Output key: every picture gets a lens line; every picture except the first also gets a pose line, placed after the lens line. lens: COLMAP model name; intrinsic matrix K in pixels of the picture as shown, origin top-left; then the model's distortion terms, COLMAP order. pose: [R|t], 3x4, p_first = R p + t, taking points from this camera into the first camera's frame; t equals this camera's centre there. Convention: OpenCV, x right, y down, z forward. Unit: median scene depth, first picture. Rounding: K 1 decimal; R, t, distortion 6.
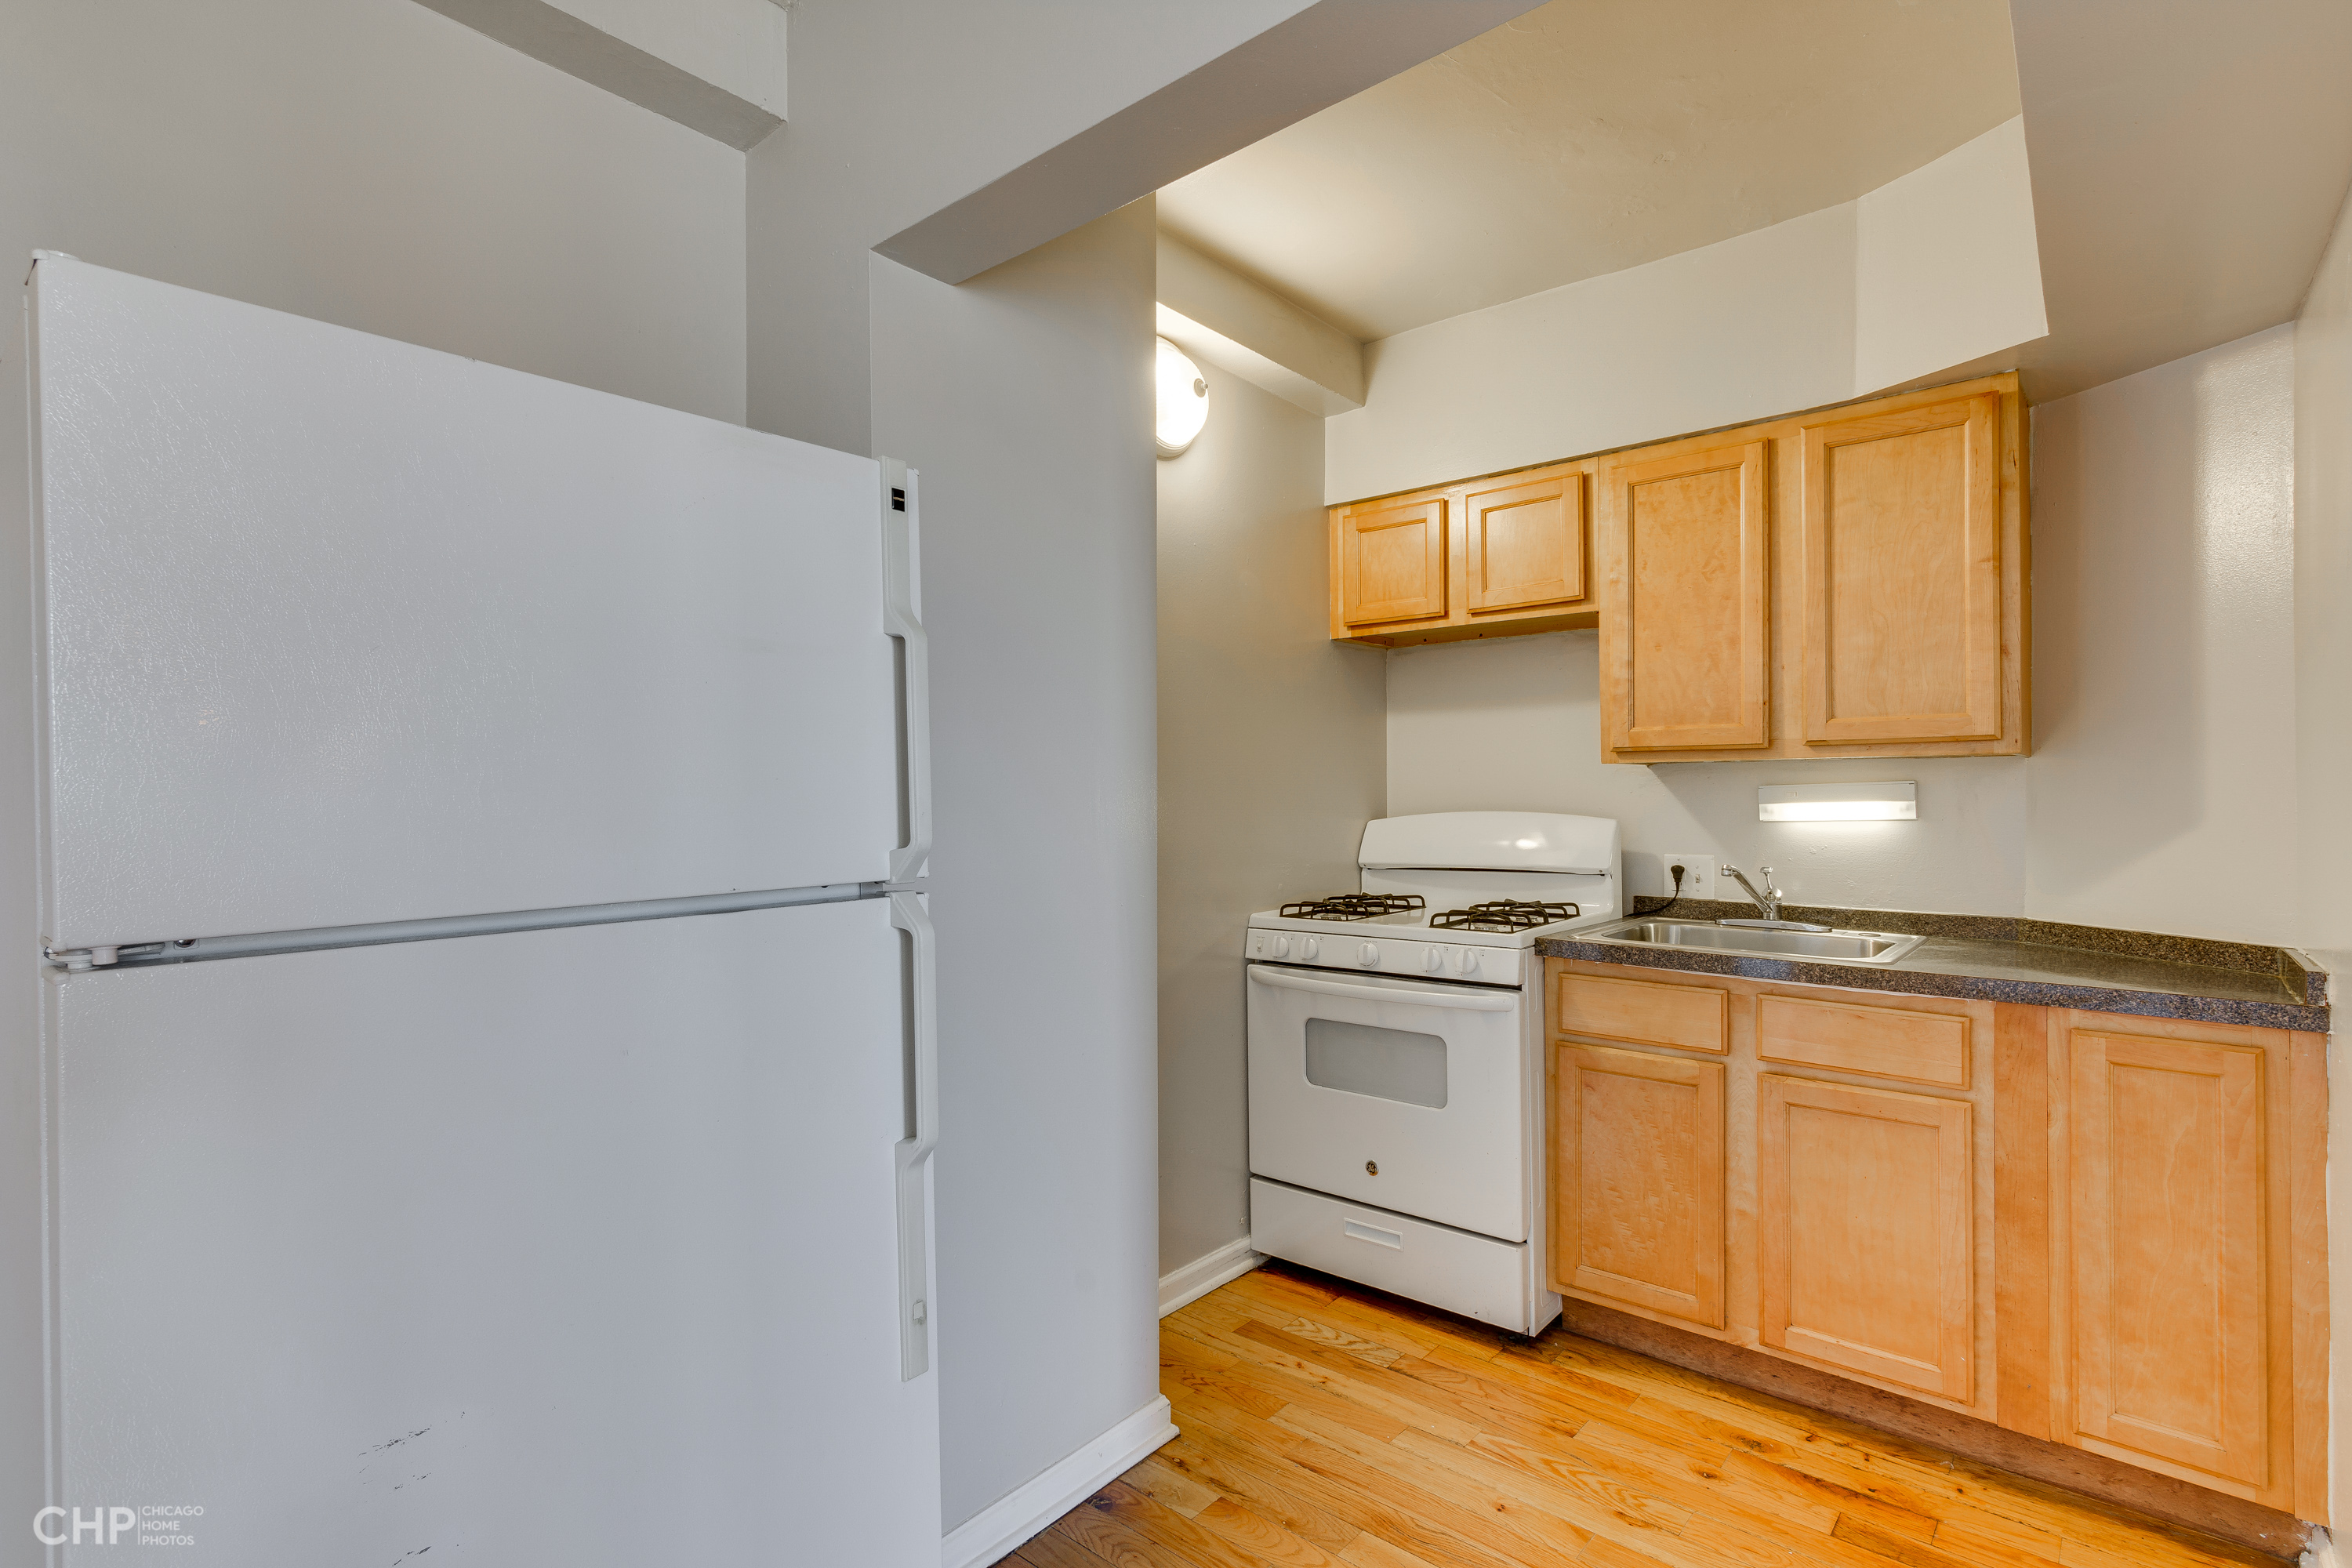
lens RADIAL K [[1130.9, 0, 1190.1], [0, 1130.9, 787.6], [0, 0, 1]] dist [0.000744, 0.001041]
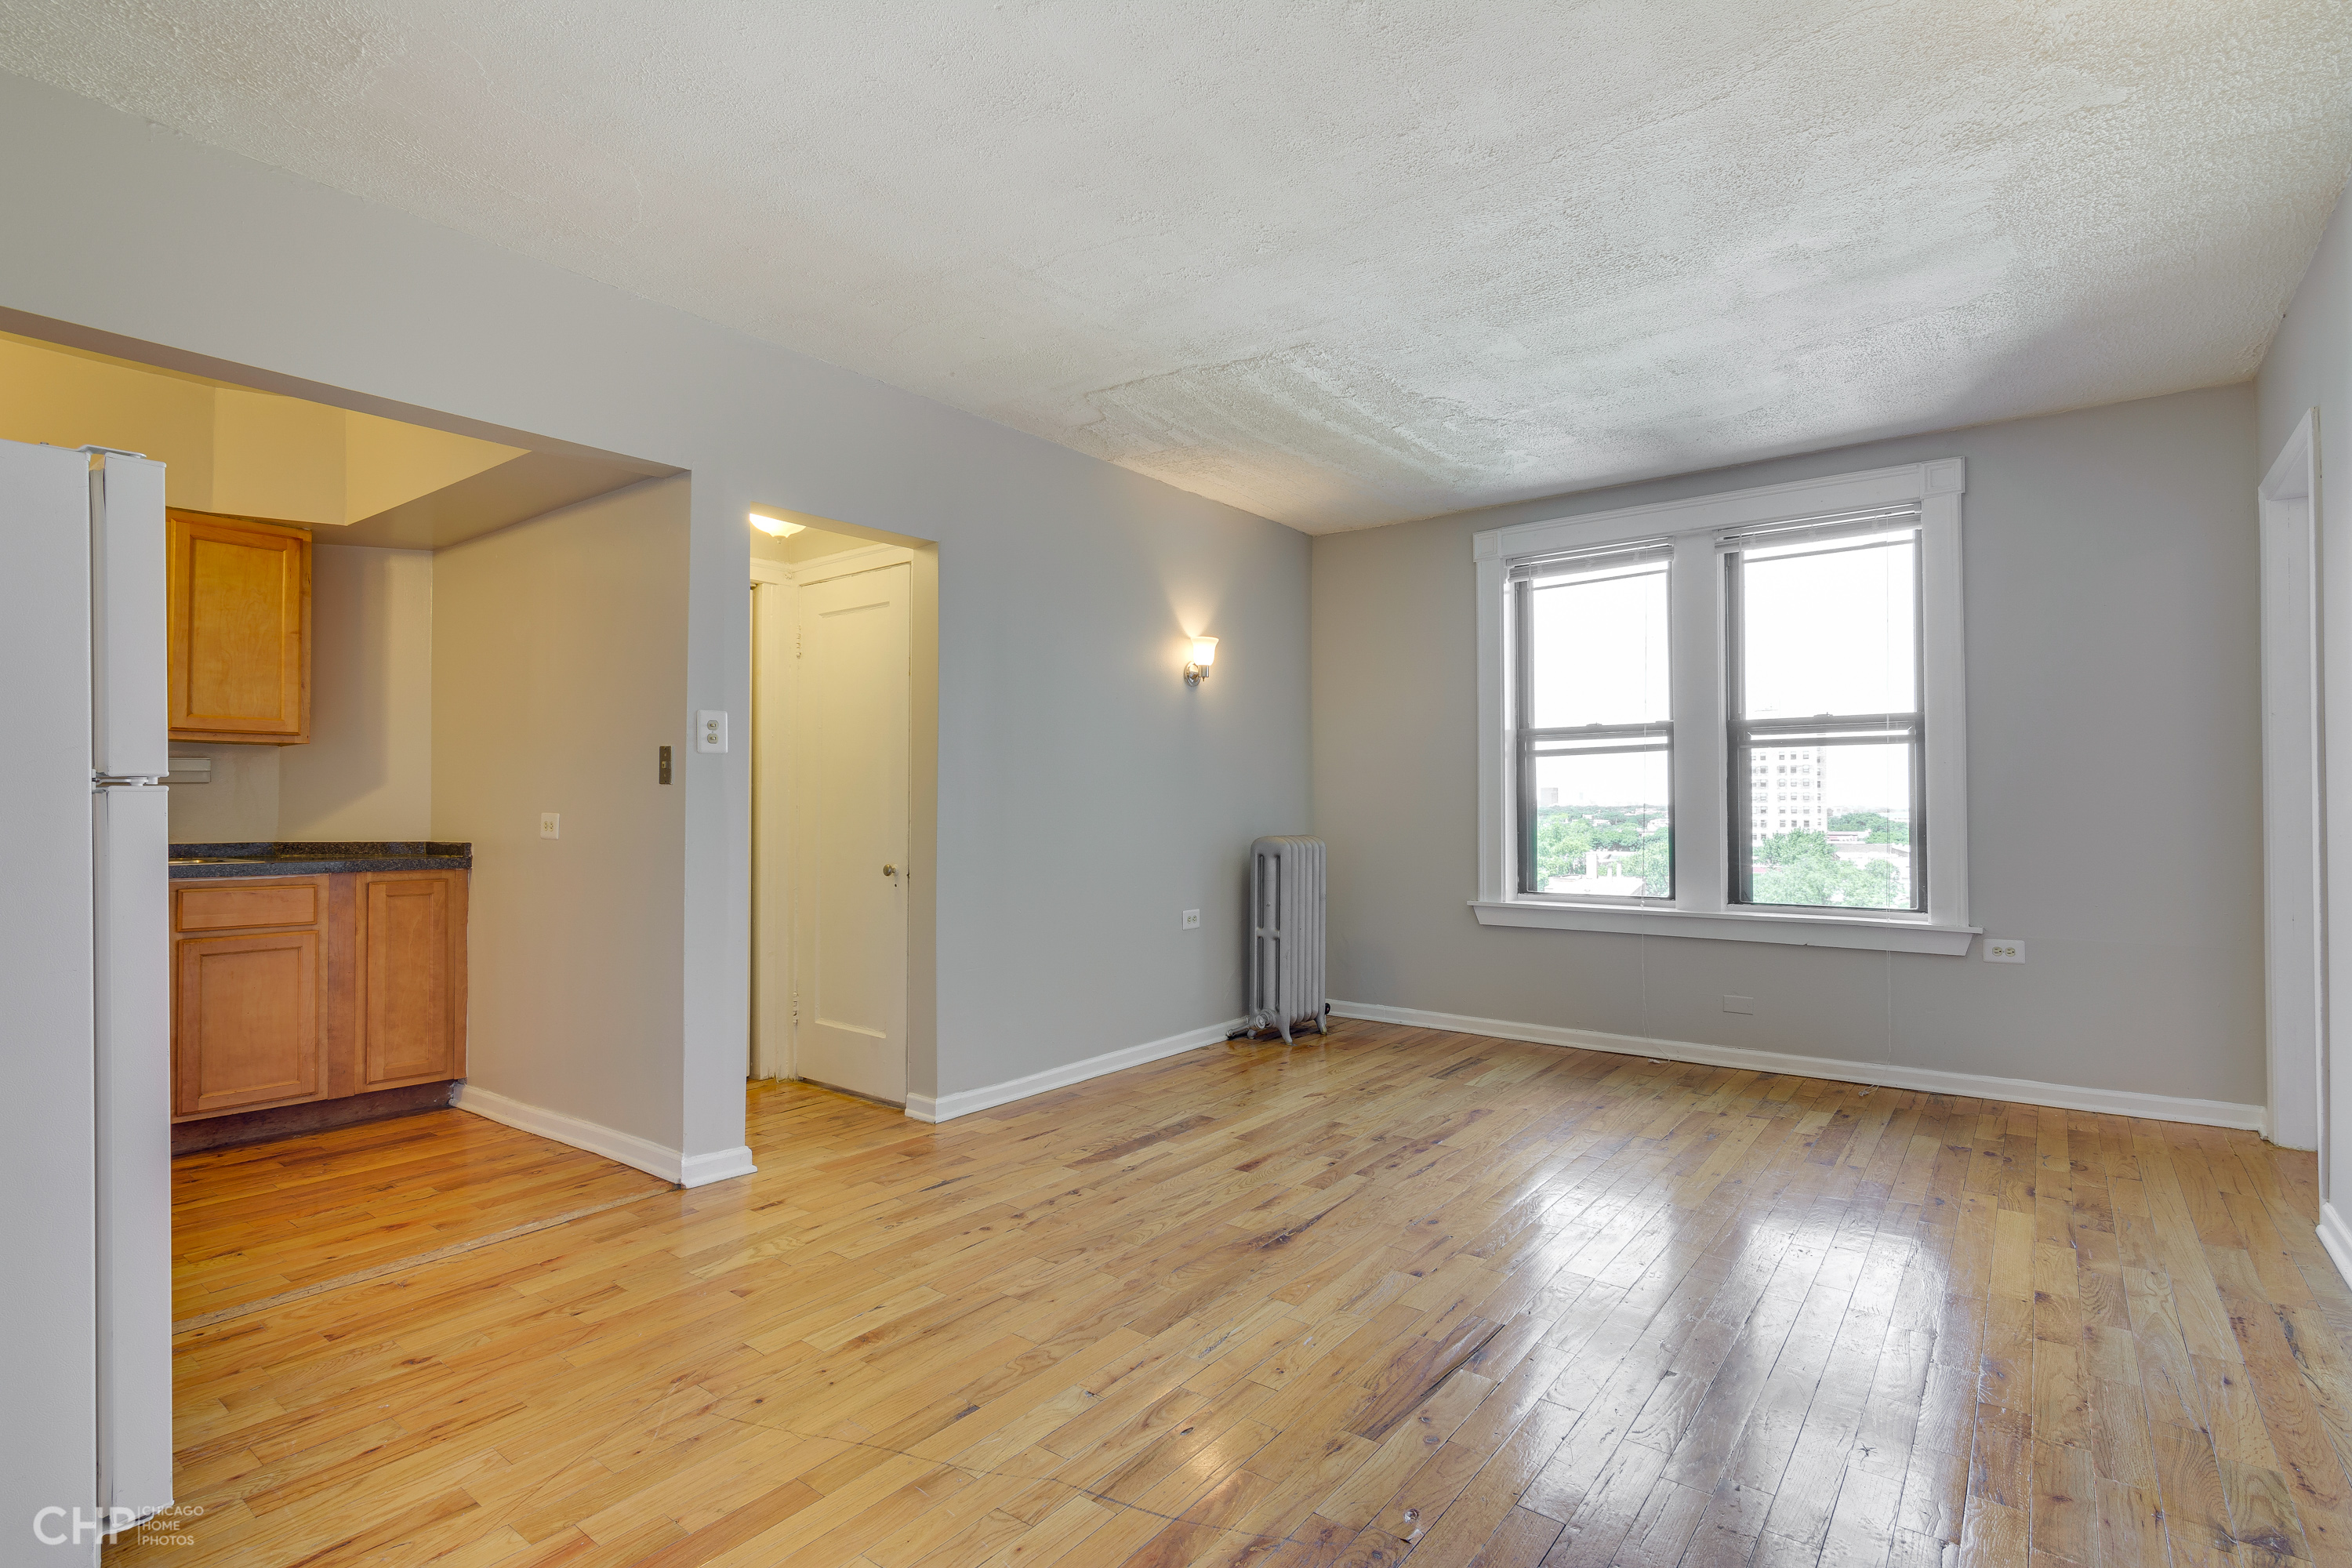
lens RADIAL K [[1130.9, 0, 1186.1], [0, 1130.9, 794.7], [0, 0, 1]] dist [0.000744, 0.001041]
pose [[-0.045695, 0.015151, 0.998841, -1.022475], [-0.006807, 0.999857, -0.015478, 0.062403], [-0.998932, -0.007506, -0.045585, -0.278553]]
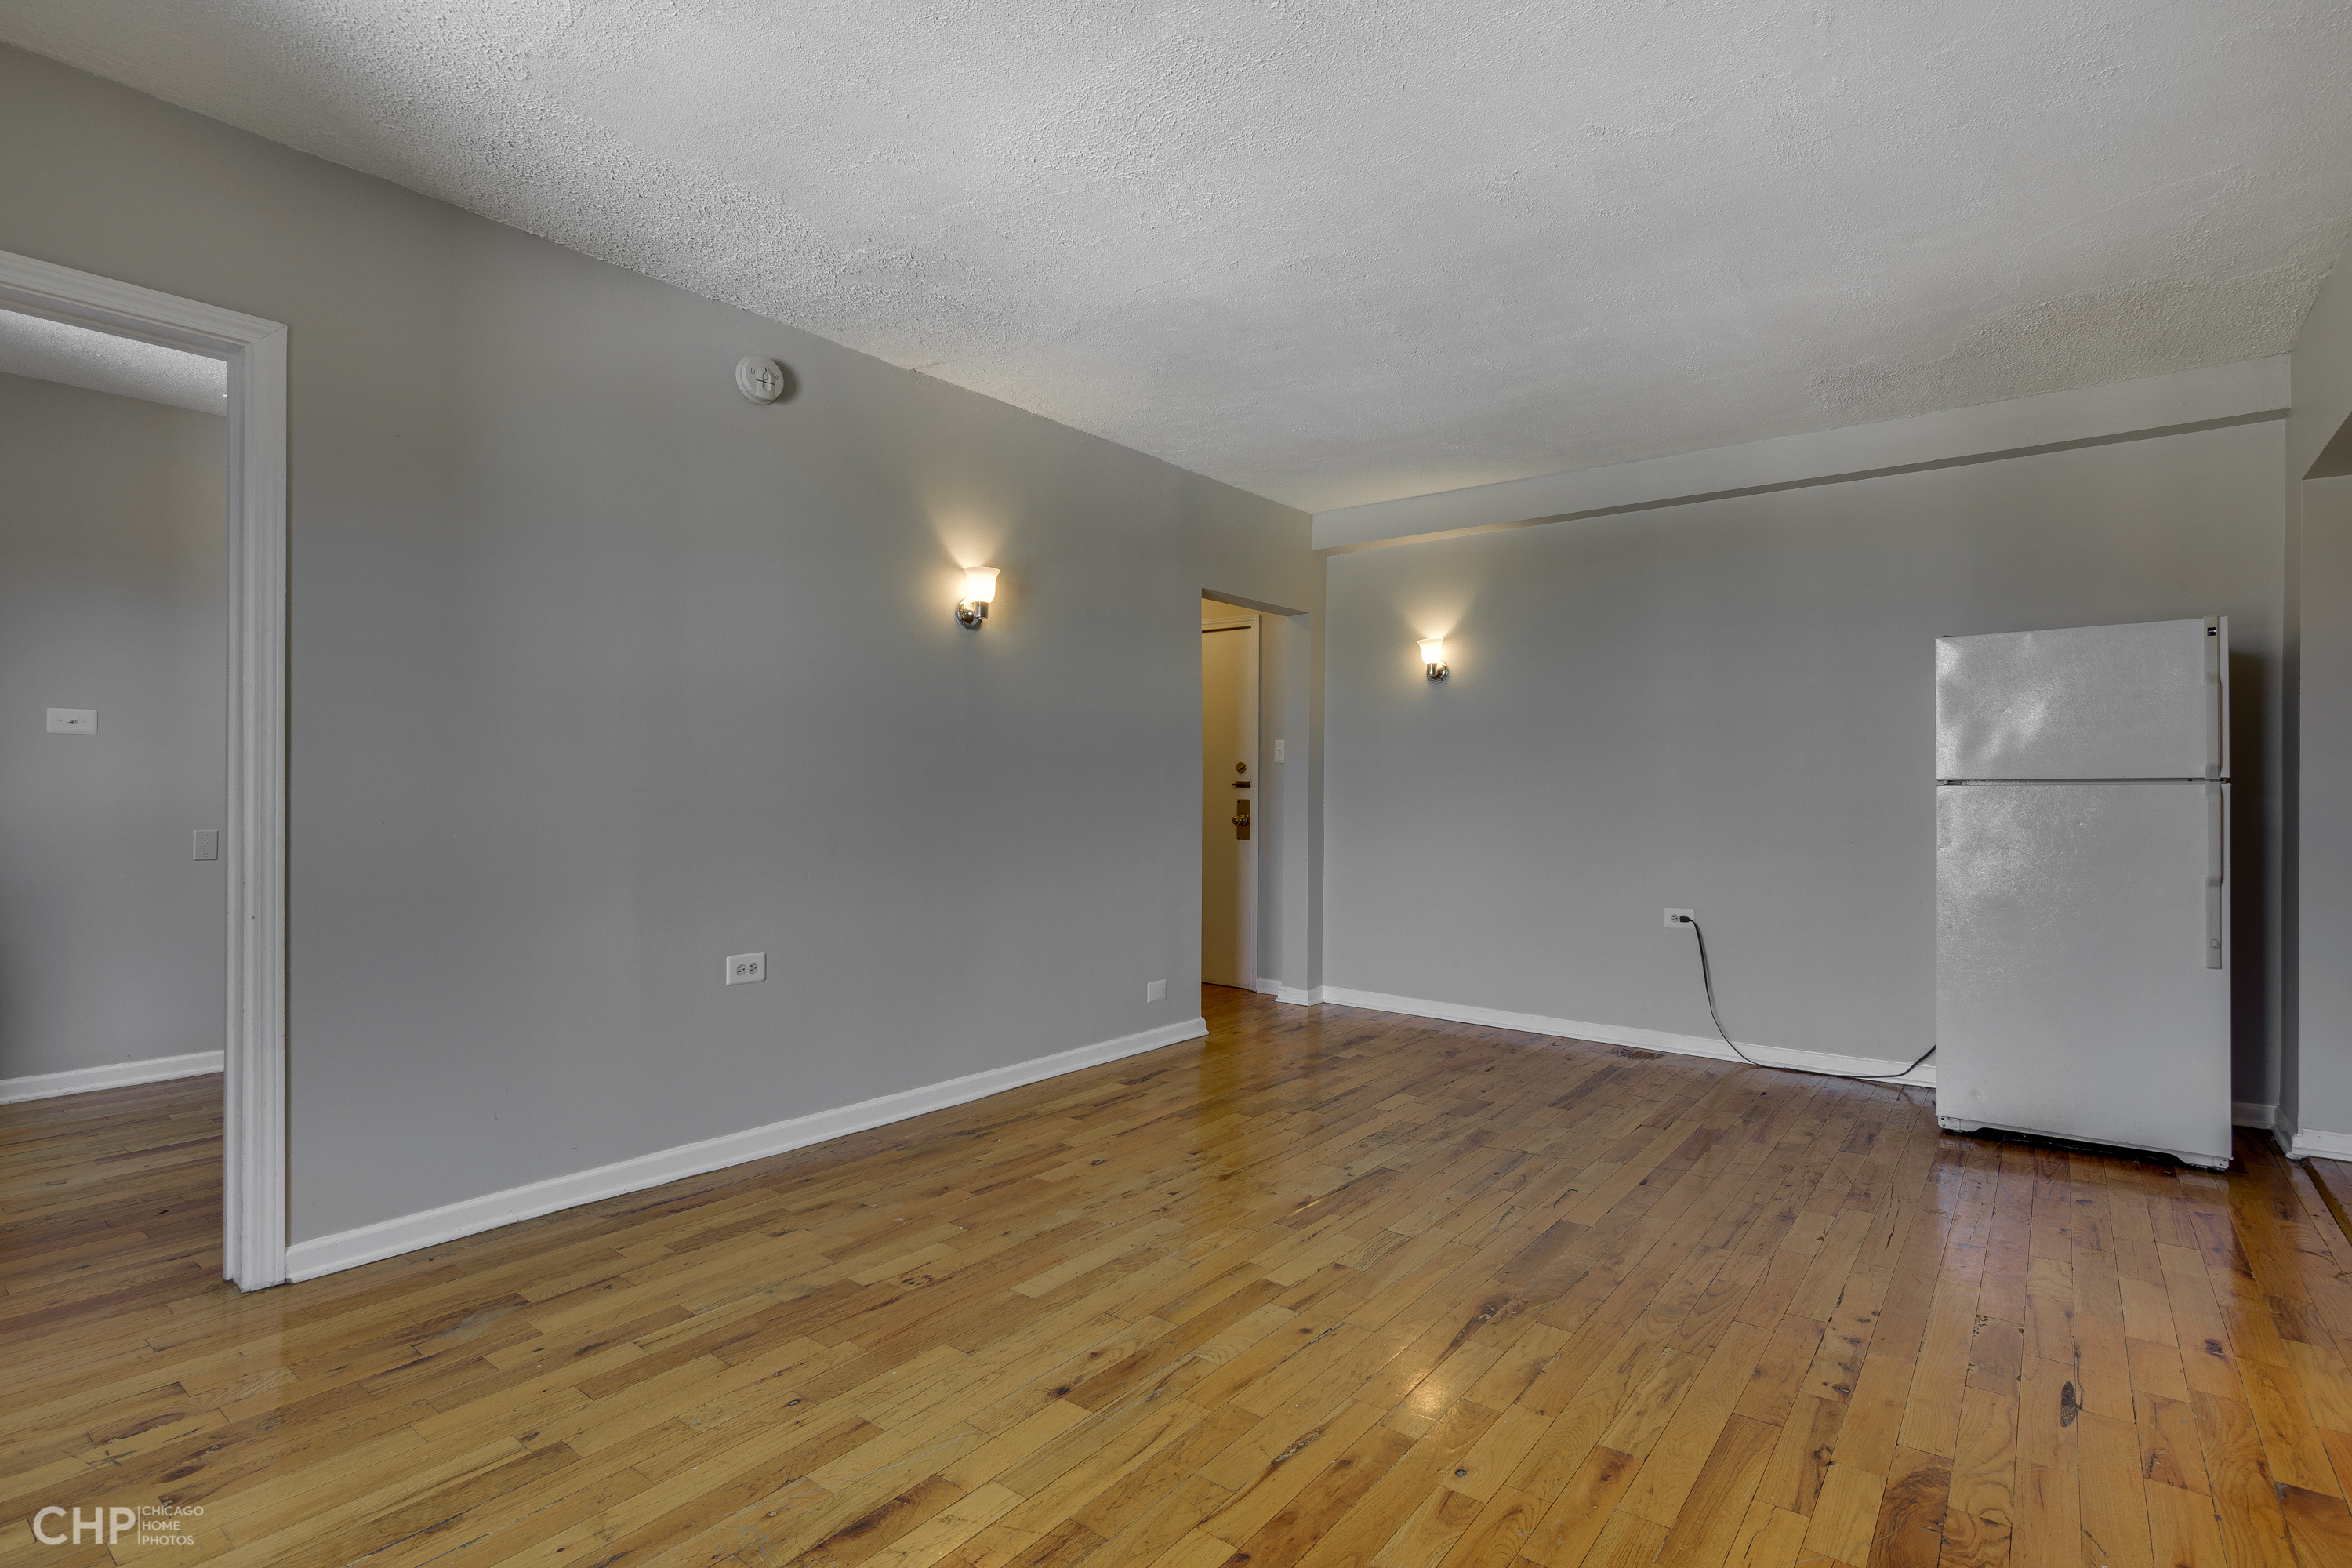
lens RADIAL K [[1130.9, 0, 1187.3], [0, 1130.9, 797.9], [0, 0, 1]] dist [0.000744, 0.001041]
pose [[0.037435, 0.016185, -0.999168, 1.156740], [0.003869, 0.999859, 0.016341, 0.039591], [0.999292, -0.004478, 0.037367, -0.742790]]
